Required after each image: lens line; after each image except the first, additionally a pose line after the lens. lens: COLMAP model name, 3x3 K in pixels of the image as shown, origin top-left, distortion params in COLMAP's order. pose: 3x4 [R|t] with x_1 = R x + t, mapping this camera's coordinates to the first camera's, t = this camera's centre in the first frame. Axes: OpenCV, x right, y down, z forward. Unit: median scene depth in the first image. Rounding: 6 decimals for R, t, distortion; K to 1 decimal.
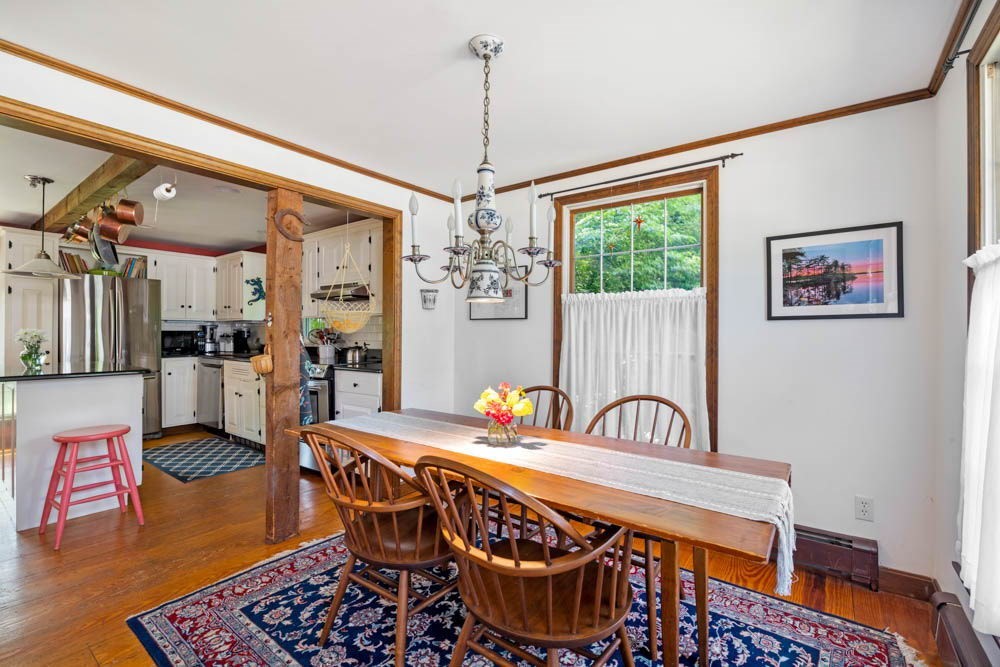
lens RADIAL K [[430.2, 0, 495.8], [0, 430.2, 332.1], [0, 0, 1]] dist [-0.019873, -0.000665]
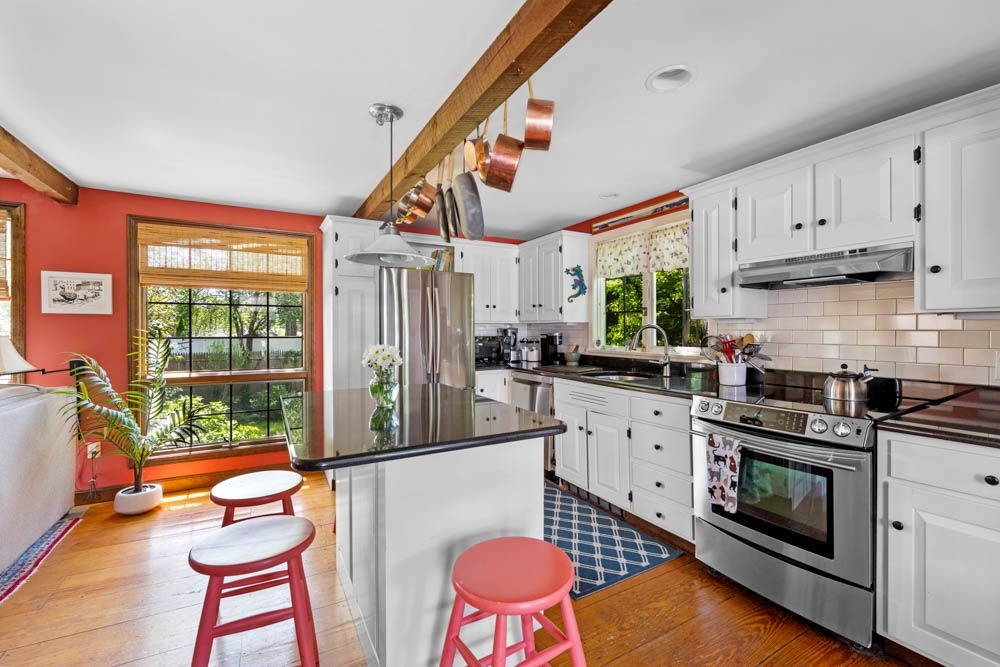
lens RADIAL K [[430.2, 0, 507.8], [0, 430.2, 329.8], [0, 0, 1]] dist [-0.019873, -0.000665]
pose [[0.907085, -0.004271, -0.420925, -0.387463], [0.005415, 0.999984, 0.001523, -0.017523], [0.420912, -0.003661, 0.907094, 0.287819]]
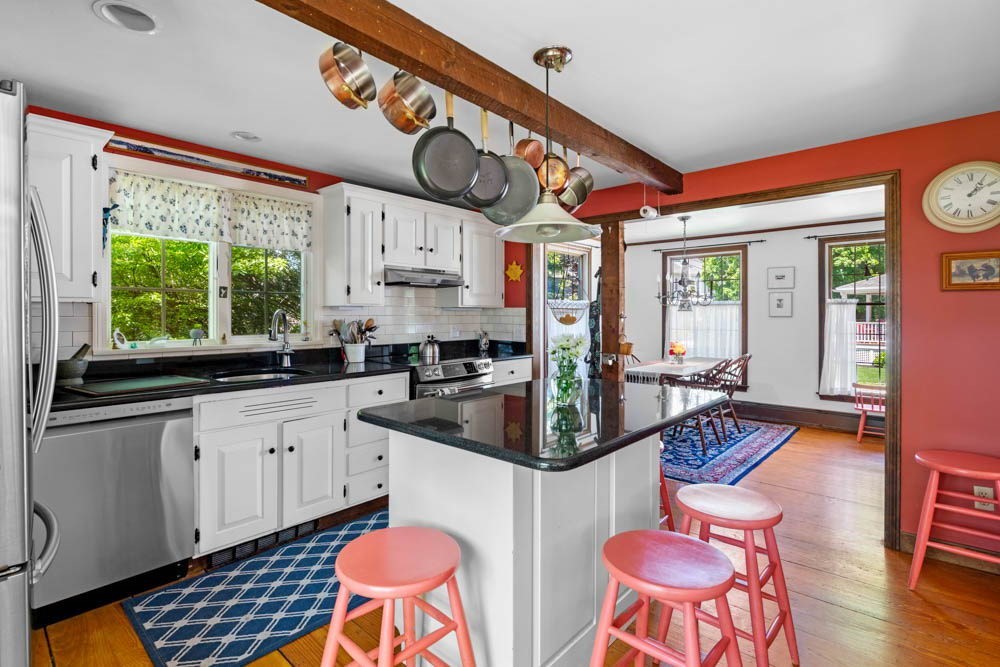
lens RADIAL K [[481.1, 0, 478.2], [0, 481.1, 314.6], [0, 0, 1]] dist [-0.002792, -0.000355]
pose [[0.123932, -0.006276, 0.992271, -1.053444], [-0.003282, 0.999972, 0.006735, -0.022113], [-0.992285, -0.004092, 0.123908, 0.627431]]
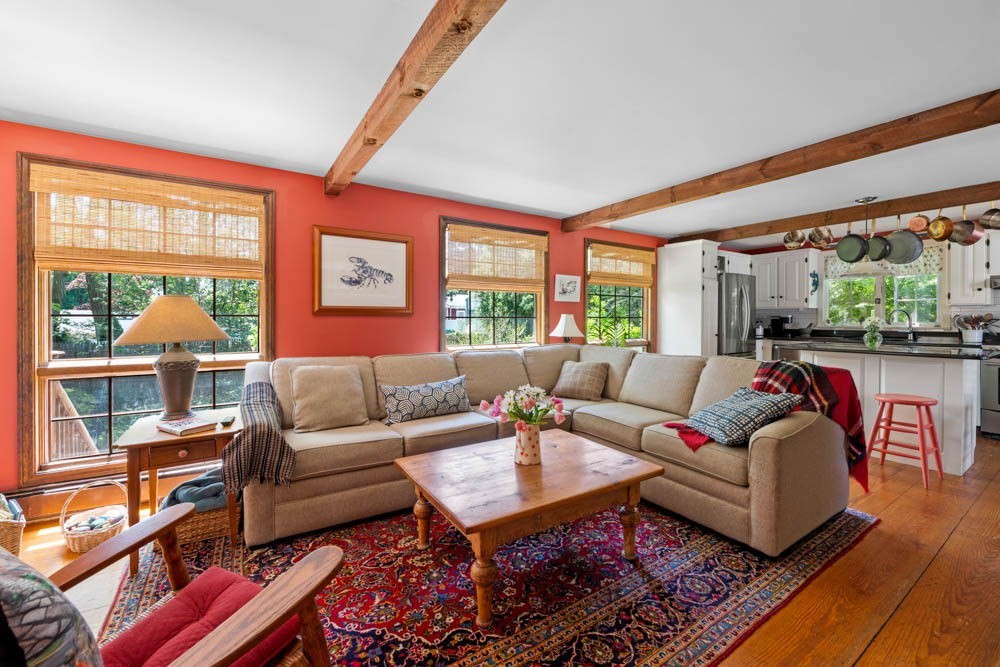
lens RADIAL K [[413.0, 0, 506.4], [0, 413.0, 320.4], [0, 0, 1]] dist [-0.000374, -0.000100]
pose [[0.939973, -0.005028, -0.341212, -1.034244], [0.007566, 0.999953, 0.006108, -0.008405], [0.341165, -0.008323, 0.939967, -0.343744]]
